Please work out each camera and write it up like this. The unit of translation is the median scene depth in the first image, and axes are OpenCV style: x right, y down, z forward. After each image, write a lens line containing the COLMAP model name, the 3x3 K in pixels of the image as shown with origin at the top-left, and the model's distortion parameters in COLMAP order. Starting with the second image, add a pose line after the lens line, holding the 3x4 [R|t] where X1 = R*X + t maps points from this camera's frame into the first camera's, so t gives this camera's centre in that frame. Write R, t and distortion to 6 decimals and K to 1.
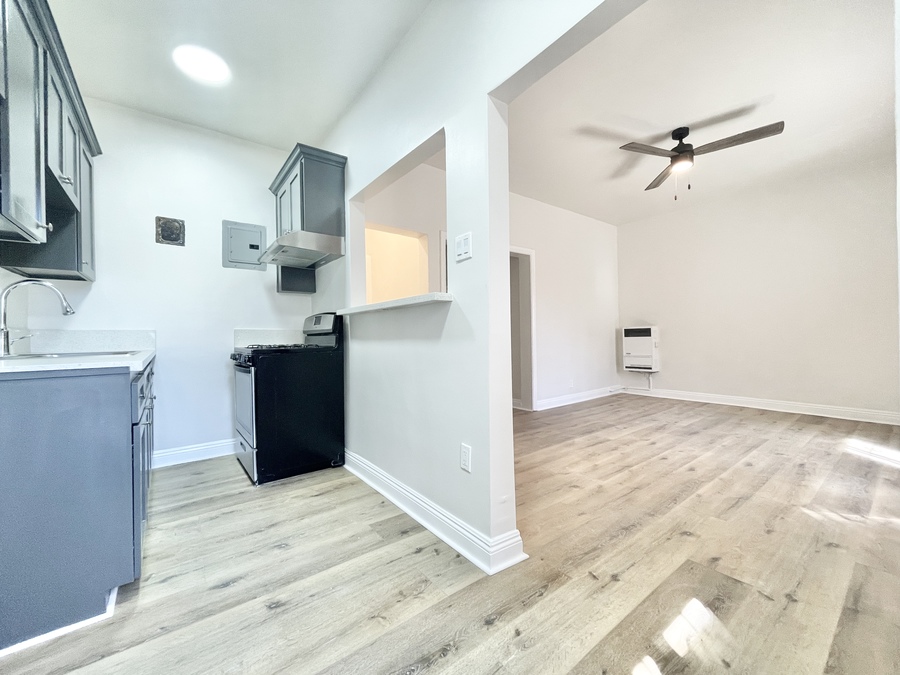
lens RADIAL K [[368.5, 0, 450.5], [0, 368.5, 337.2], [0, 0, 1]] dist [-0.001784, 0.000206]
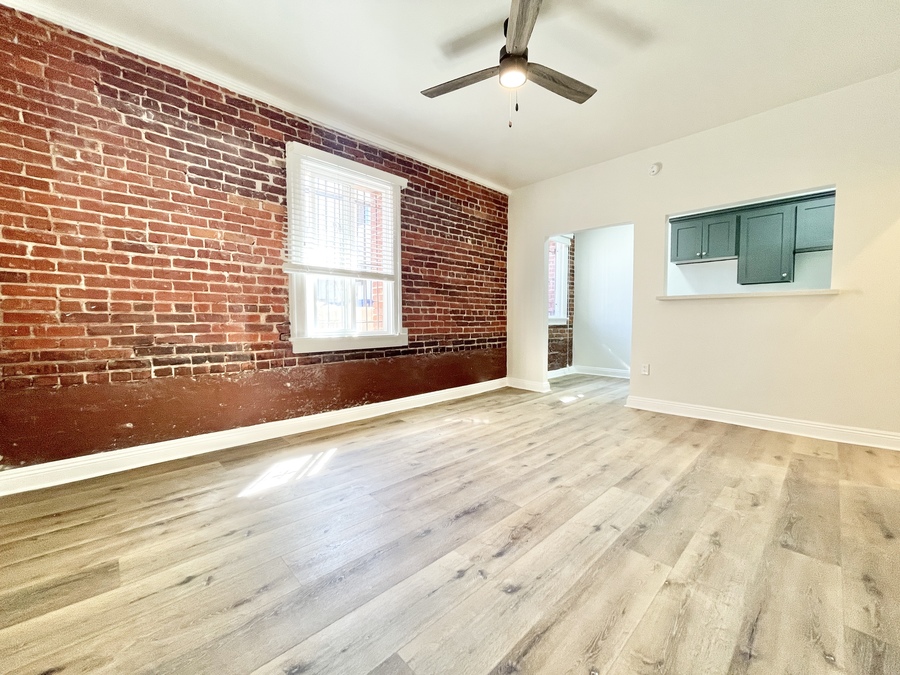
lens RADIAL K [[368.5, 0, 449.9], [0, 368.5, 339.3], [0, 0, 1]] dist [-0.001784, 0.000206]
pose [[-0.994398, 0.023773, -0.102991, 0.881481], [0.017491, 0.997955, 0.061476, -0.015231], [0.104242, 0.059330, -0.992781, 1.797043]]
